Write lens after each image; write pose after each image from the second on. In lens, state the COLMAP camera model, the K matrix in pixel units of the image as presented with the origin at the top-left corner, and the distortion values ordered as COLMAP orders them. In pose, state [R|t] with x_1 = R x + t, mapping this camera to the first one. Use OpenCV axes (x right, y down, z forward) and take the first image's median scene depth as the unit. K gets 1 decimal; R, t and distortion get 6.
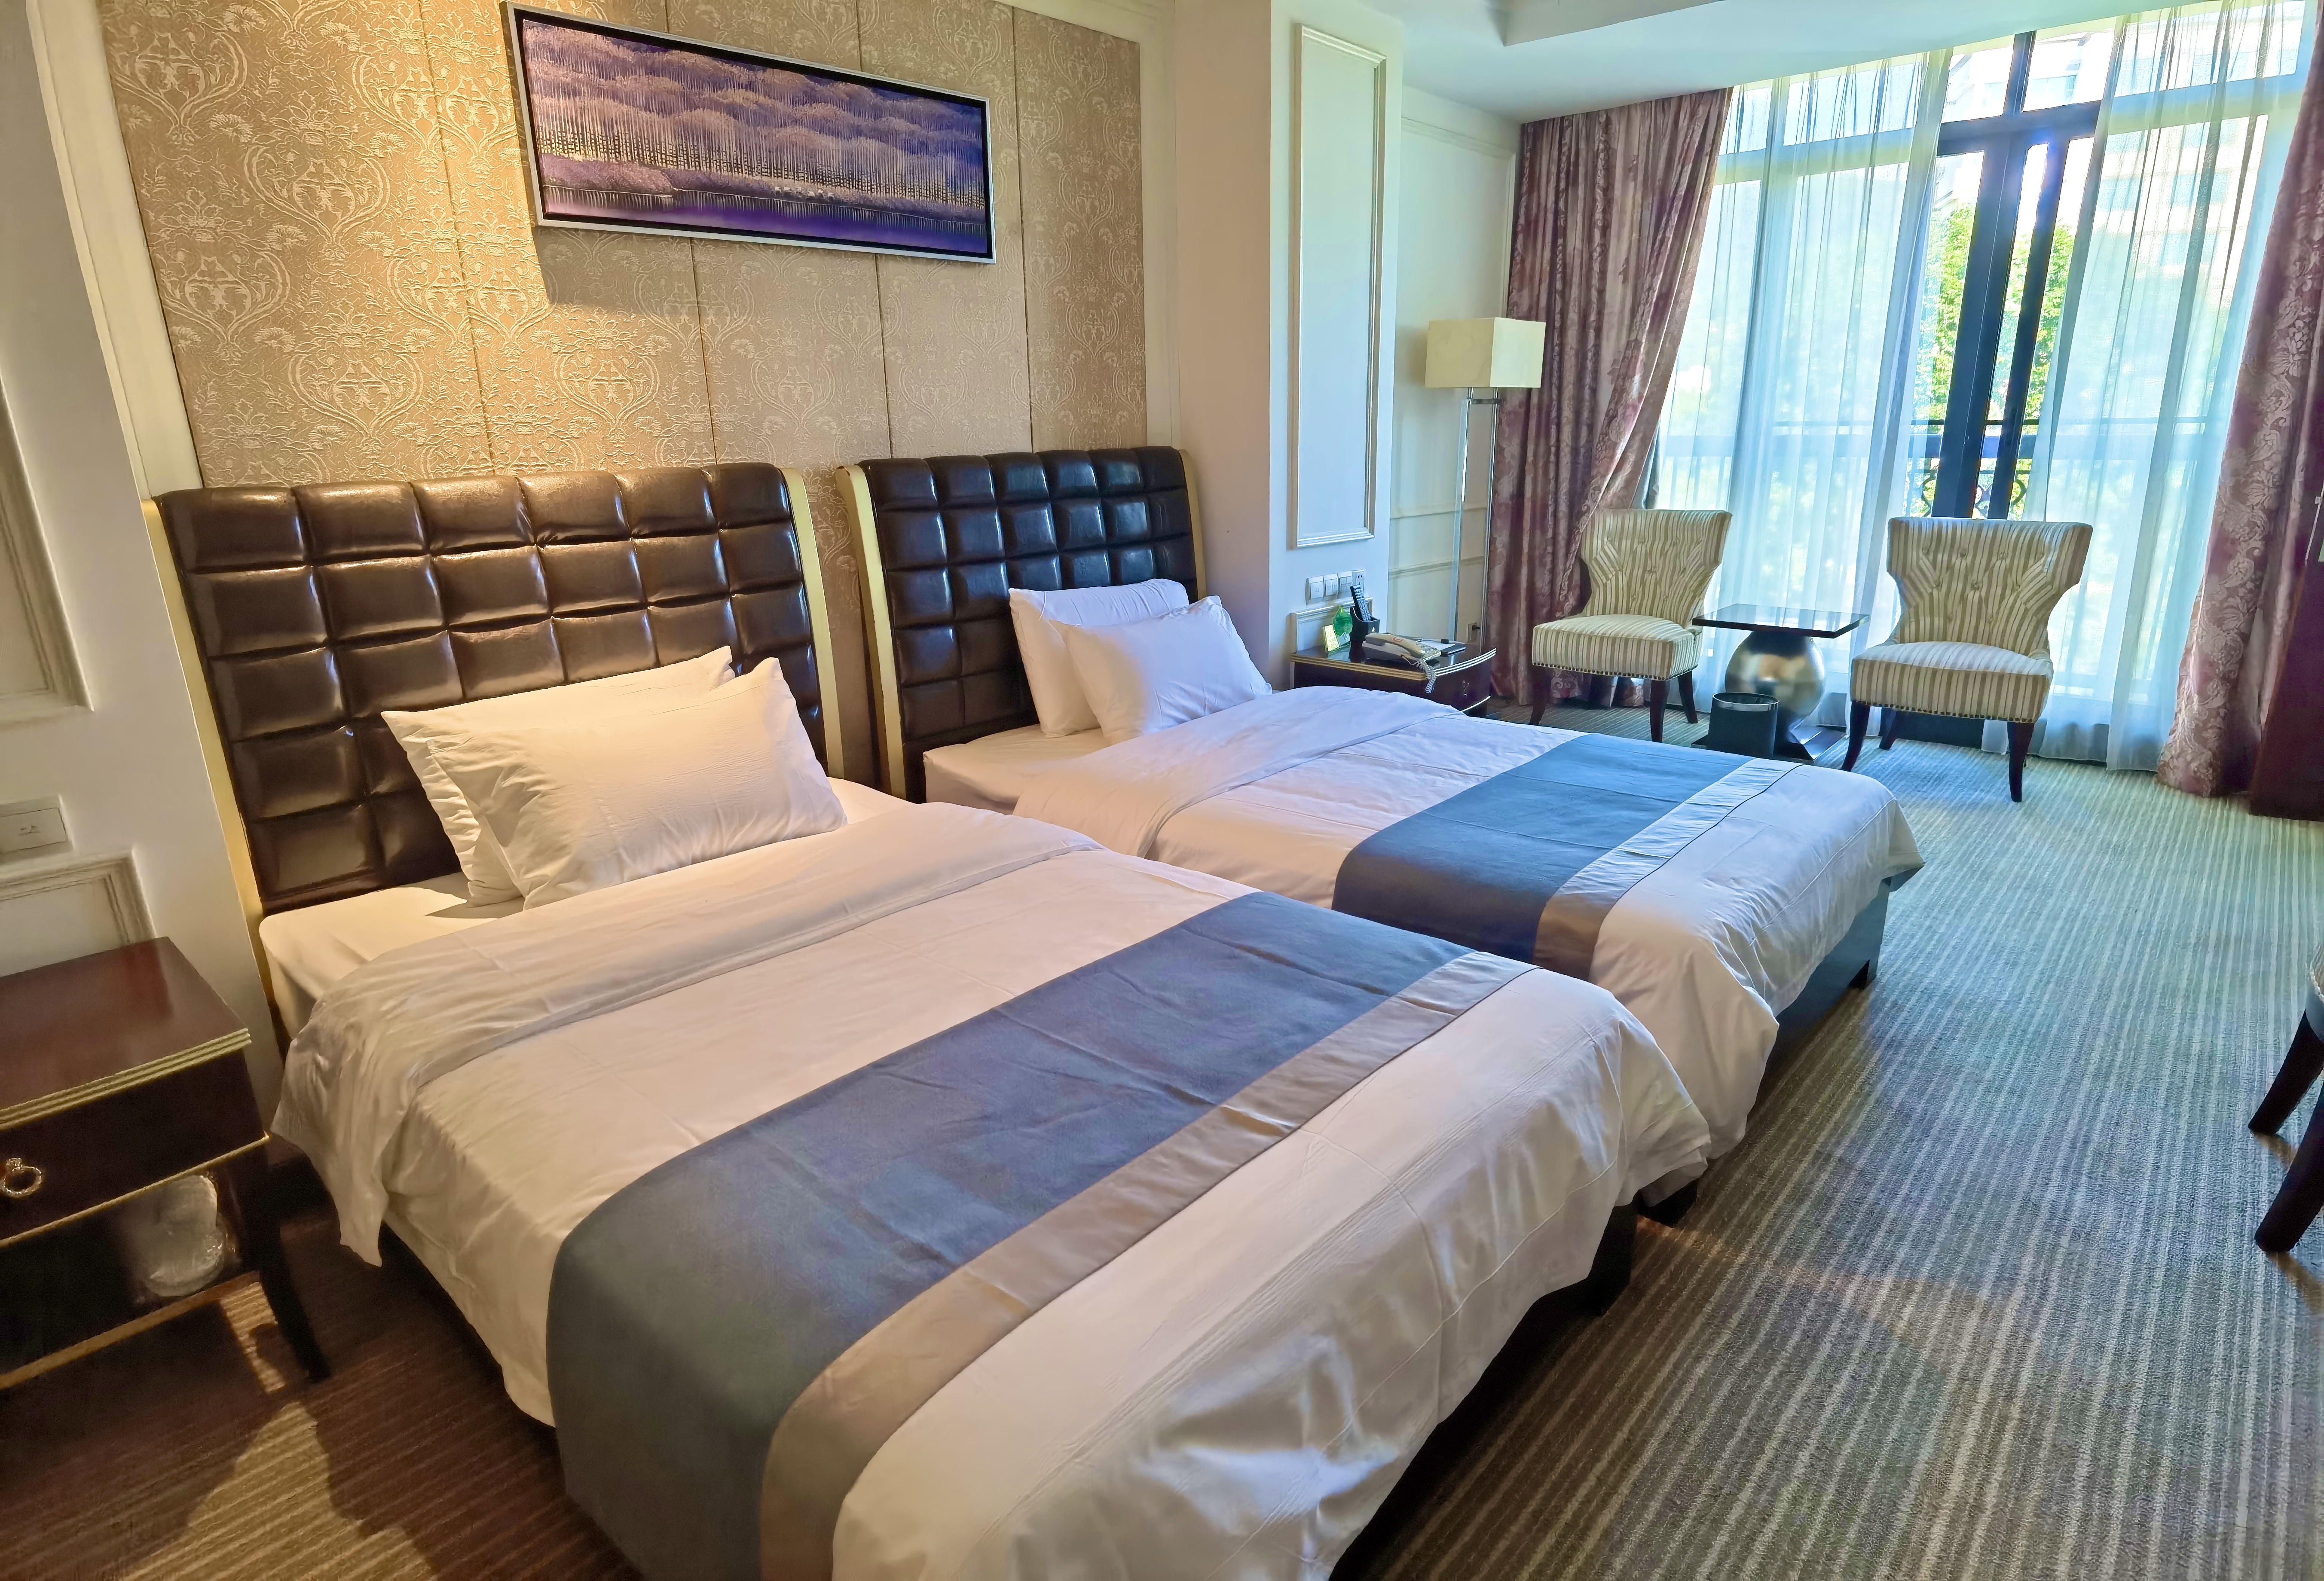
lens RADIAL K [[1220.2, 0, 1183.4], [0, 1220.2, 792.7], [0, 0, 1]] dist [-0.026149, -0.000636]
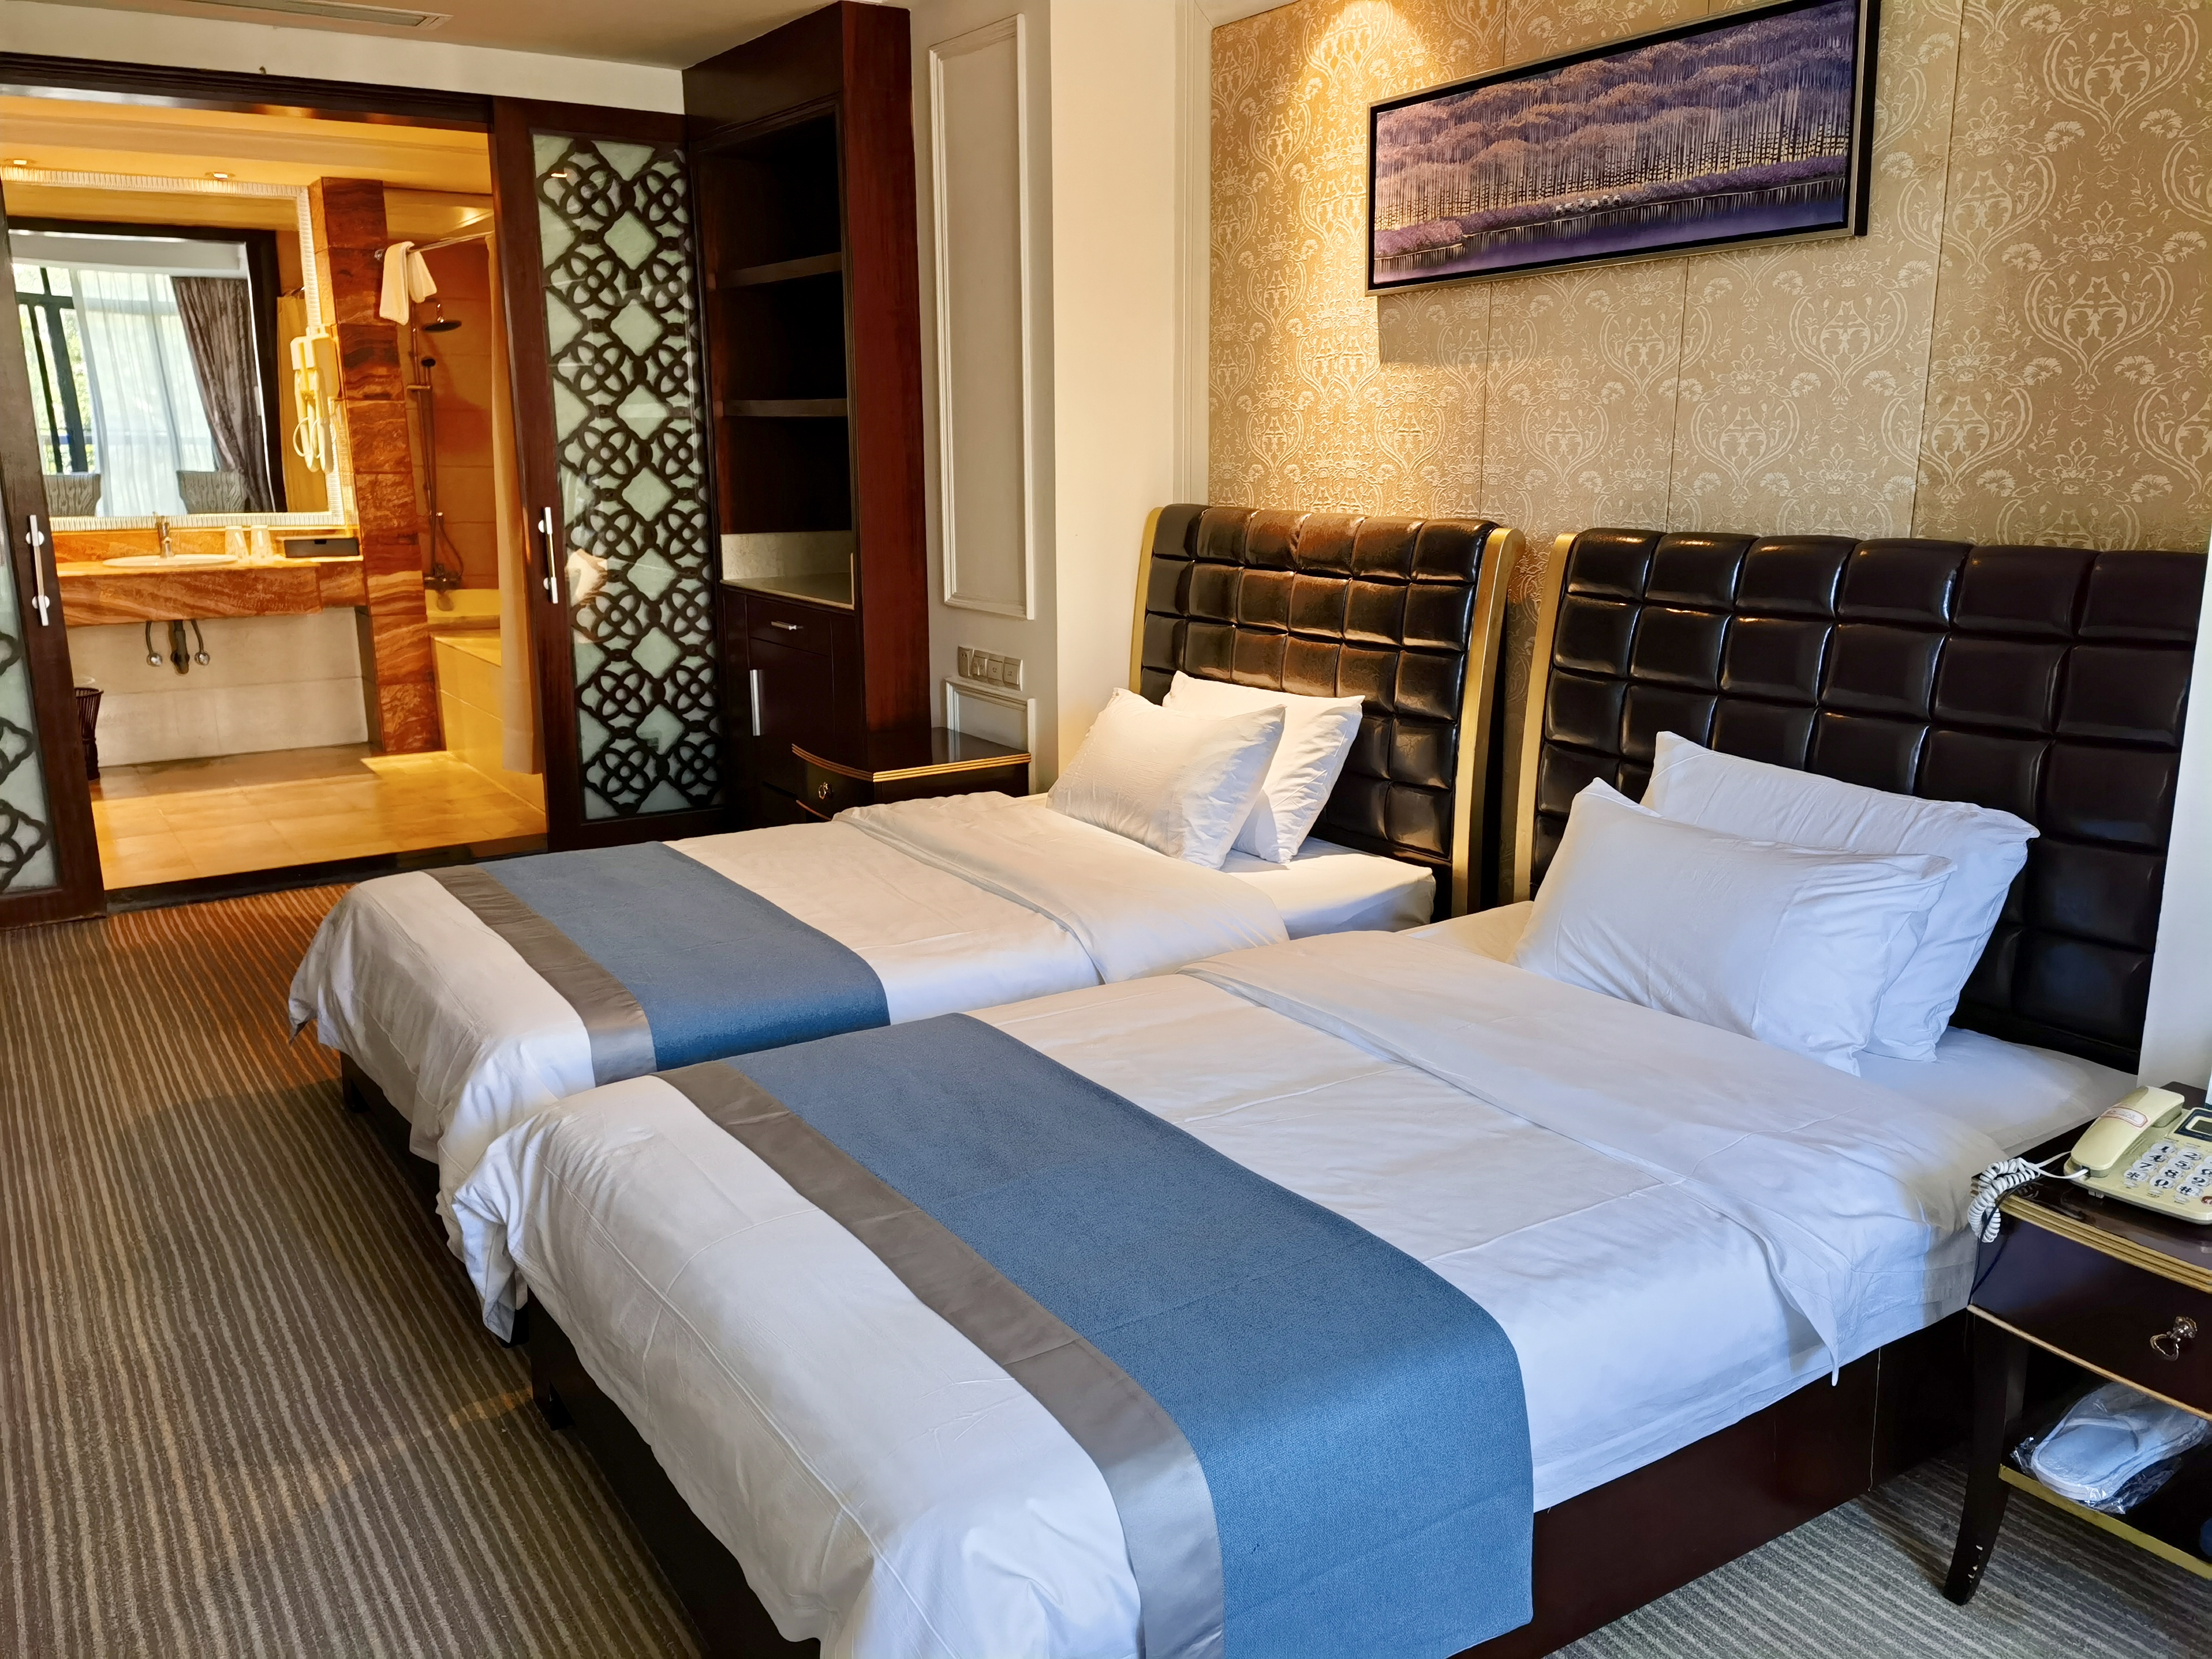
lens RADIAL K [[1704.9, 0, 1097.0], [0, 1704.9, 860.9], [0, 0, 1]] dist [0.065059, -0.077730]
pose [[-0.272028, 0.249777, -0.929308, 1.045852], [-0.271209, 0.906677, 0.323083, -0.402445], [0.923280, 0.339924, -0.178899, 1.120981]]
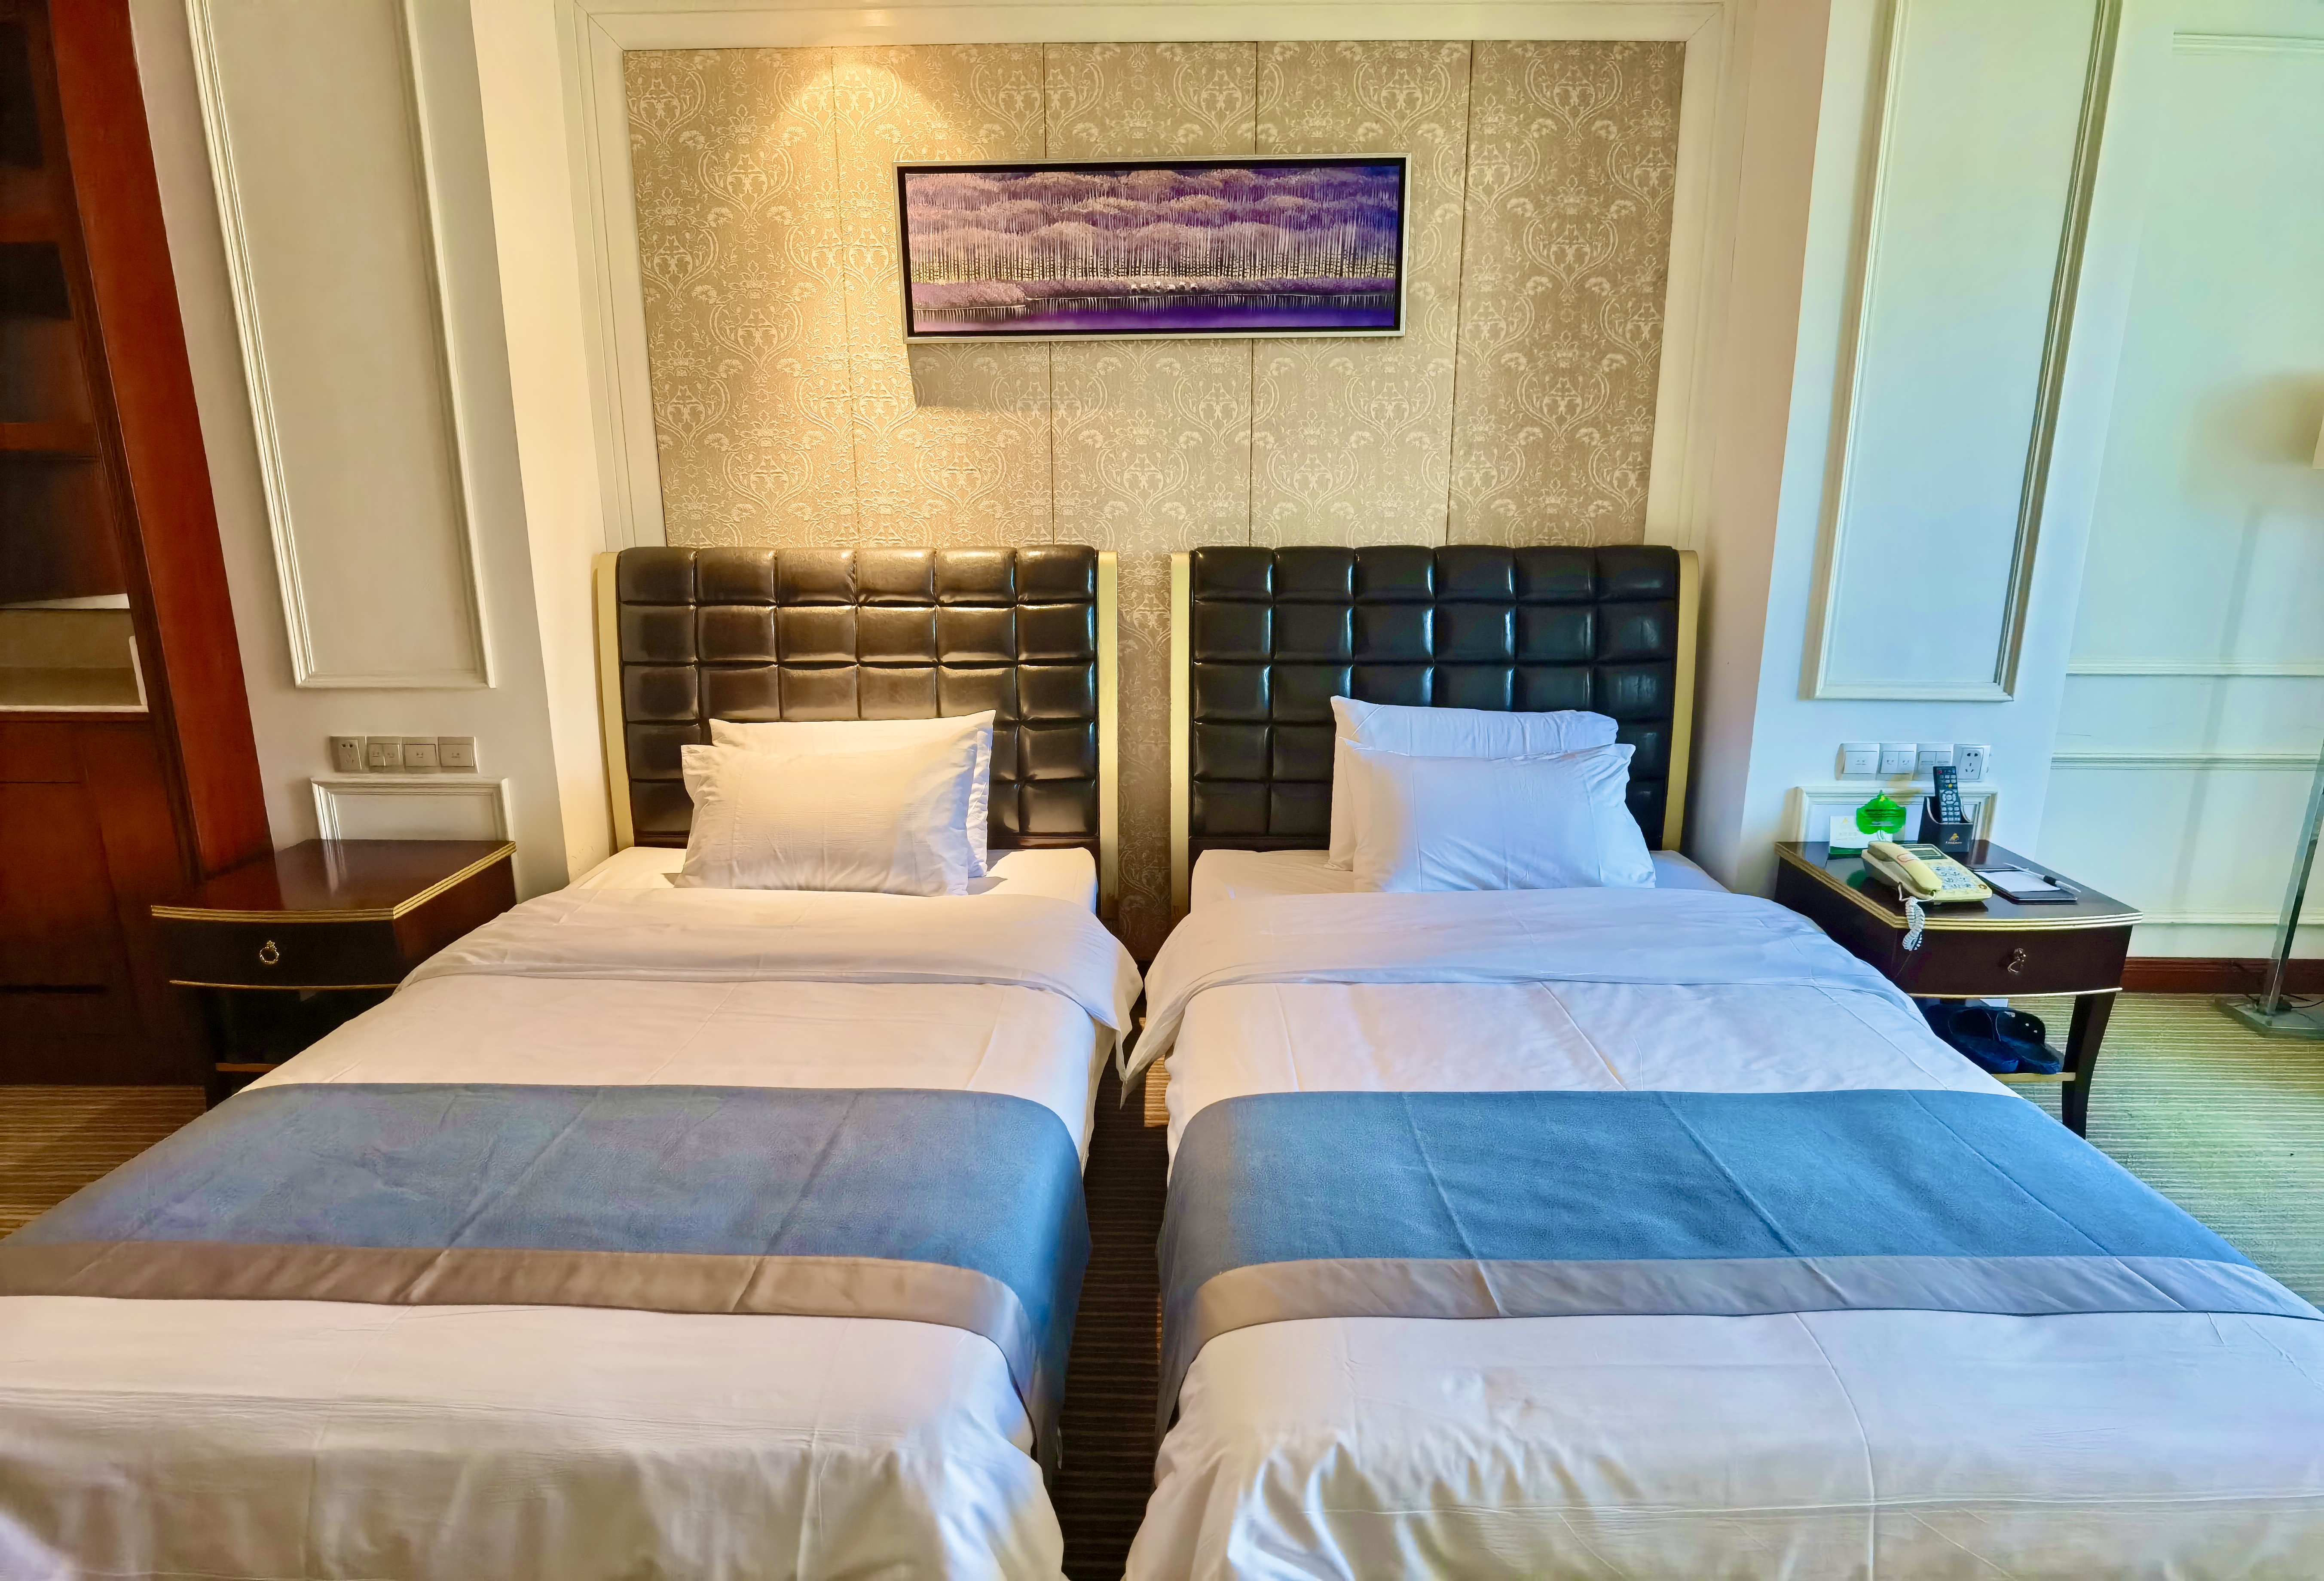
lens RADIAL K [[1220.2, 0, 1173.1], [0, 1220.2, 800.3], [0, 0, 1]] dist [-0.026149, -0.000636]
pose [[0.651703, 0.199747, -0.731699, 0.556784], [-0.230055, 0.971310, 0.060256, -0.148913], [0.722743, 0.129062, 0.678959, 0.392941]]
